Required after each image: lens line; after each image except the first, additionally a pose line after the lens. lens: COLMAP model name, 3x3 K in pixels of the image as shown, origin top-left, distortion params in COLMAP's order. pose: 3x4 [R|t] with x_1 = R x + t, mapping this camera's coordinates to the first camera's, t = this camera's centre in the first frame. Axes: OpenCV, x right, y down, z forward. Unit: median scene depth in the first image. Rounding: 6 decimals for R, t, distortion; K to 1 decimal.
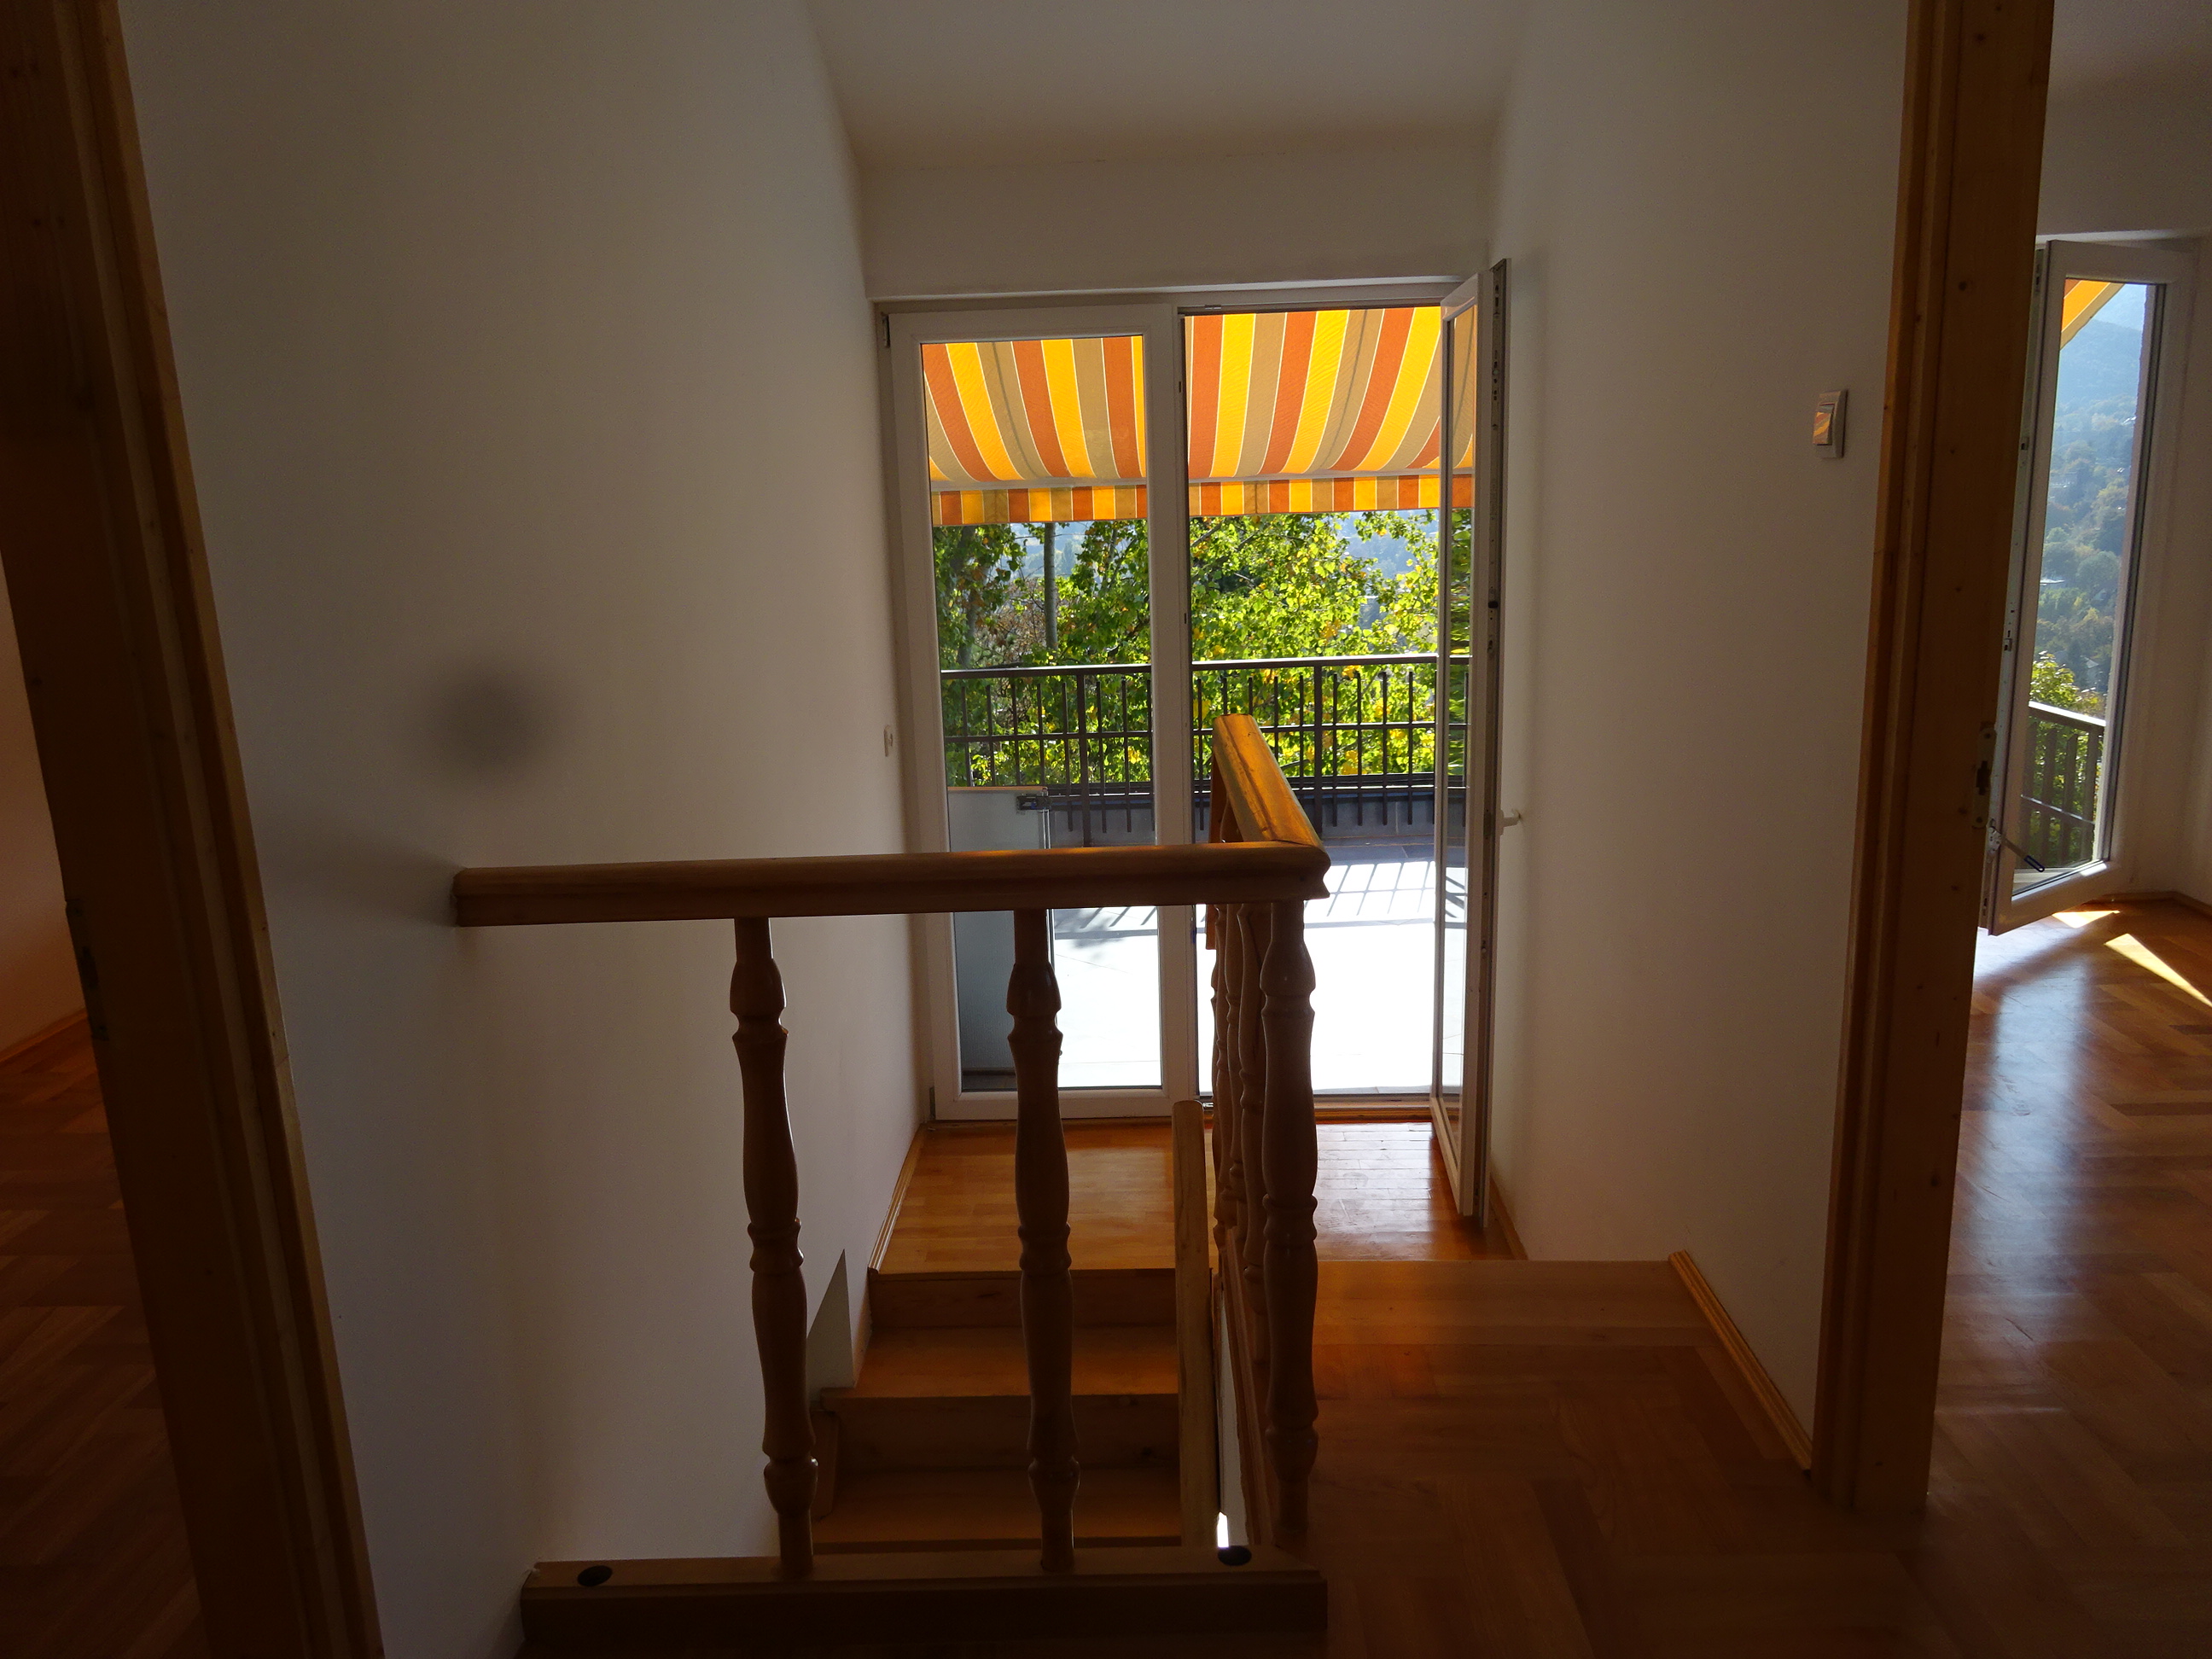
lens RADIAL K [[1627.5, 0, 1114.1], [0, 1627.5, 832.5], [0, 0, 1]] dist [0.003397, -0.008888]
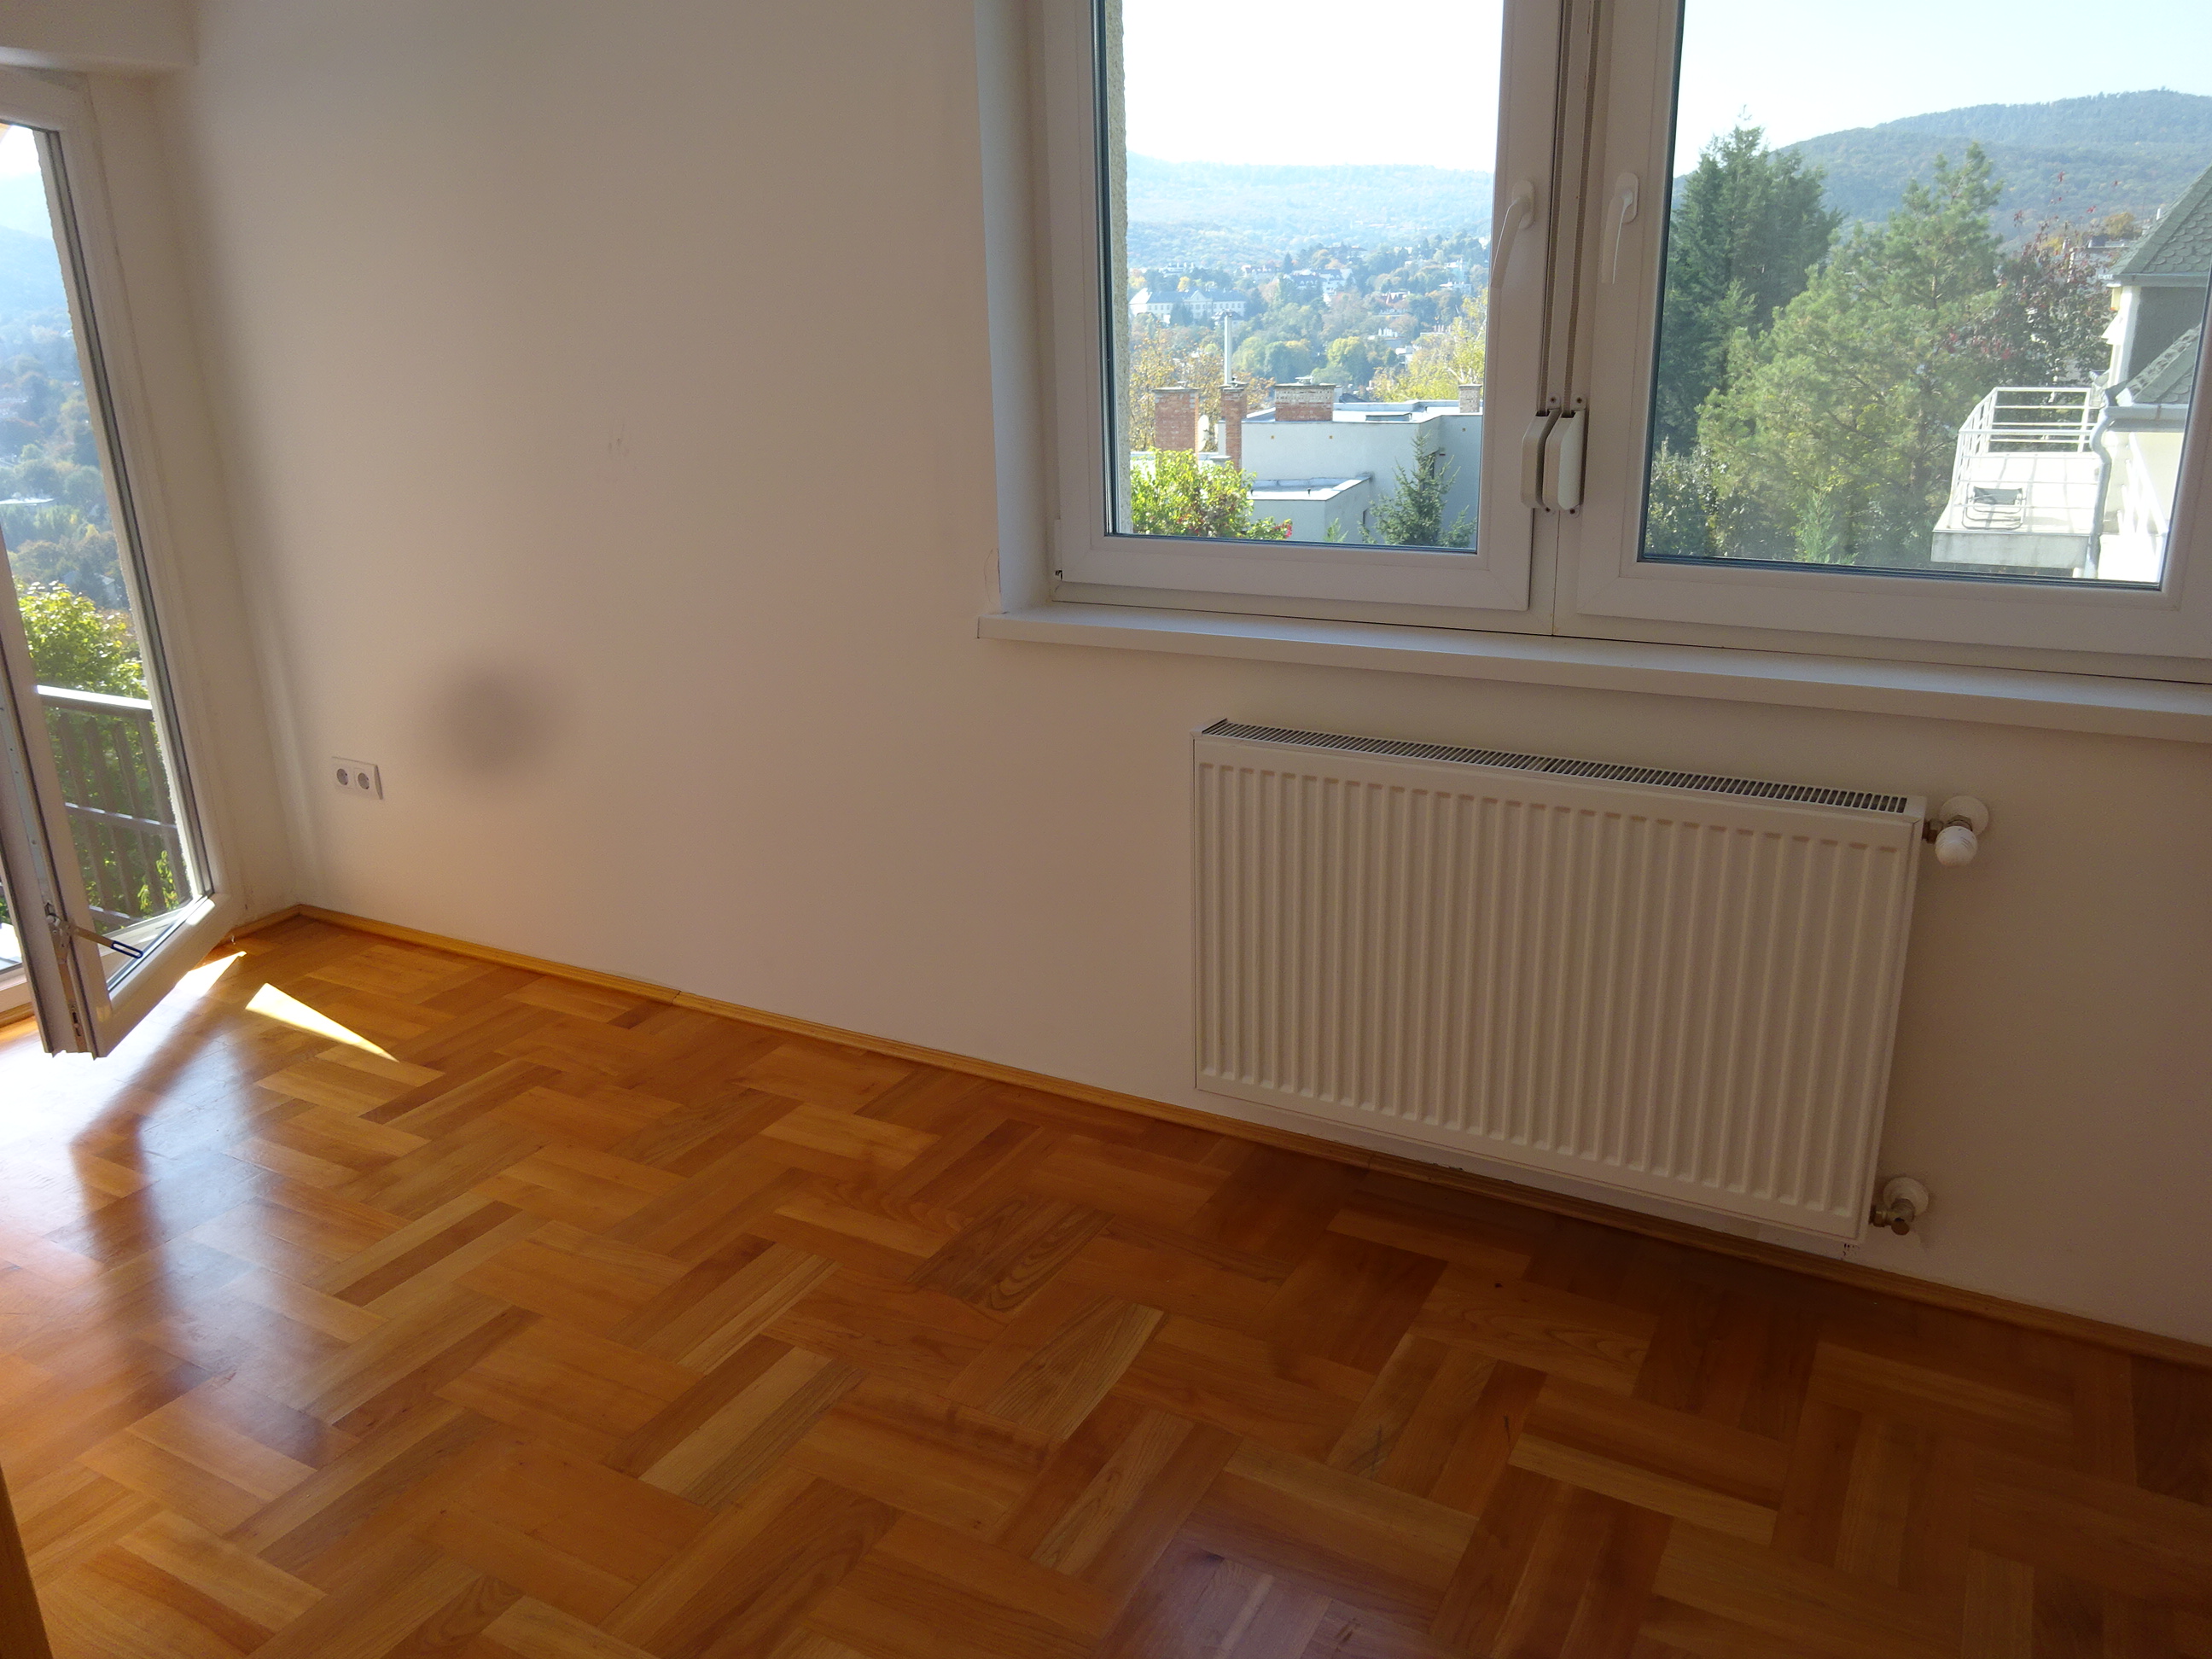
lens RADIAL K [[1627.5, 0, 1114.1], [0, 1627.5, 832.5], [0, 0, 1]] dist [0.003397, -0.008888]
pose [[0.458192, -0.247671, 0.853650, 0.153518], [0.204547, 0.964000, 0.169897, -0.058971], [-0.864997, 0.096766, 0.492358, 0.244799]]
